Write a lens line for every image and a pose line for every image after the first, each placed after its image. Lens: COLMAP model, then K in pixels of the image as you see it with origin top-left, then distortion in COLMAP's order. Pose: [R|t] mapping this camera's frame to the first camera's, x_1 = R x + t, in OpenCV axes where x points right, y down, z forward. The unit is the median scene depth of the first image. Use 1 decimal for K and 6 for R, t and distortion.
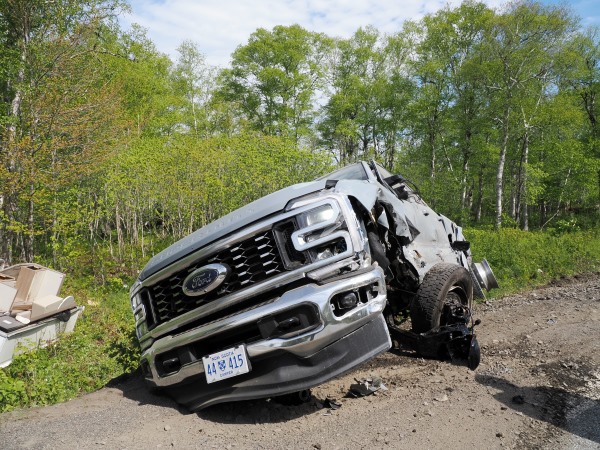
lens RADIAL K [[441.3, 0, 299.7], [0, 441.3, 221.5], [0, 0, 1]] dist [-0.038282, 0.008677]
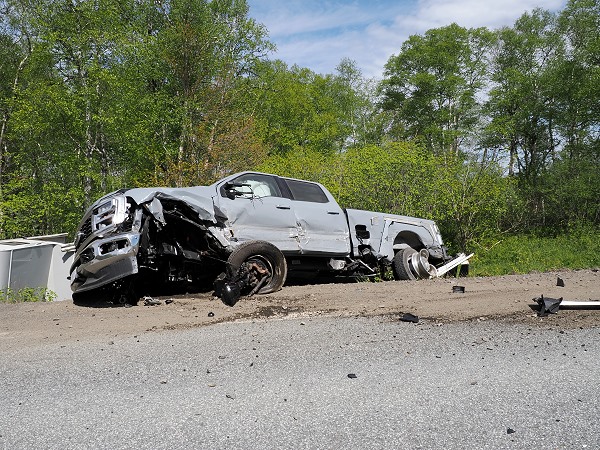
lens RADIAL K [[441.3, 0, 298.2], [0, 441.3, 229.0], [0, 0, 1]] dist [-0.038282, 0.008677]
pose [[0.892738, -0.002391, -0.450570, 0.125954], [0.003366, 0.999993, 0.001362, 0.006672], [0.450564, -0.002733, 0.892740, -0.030158]]
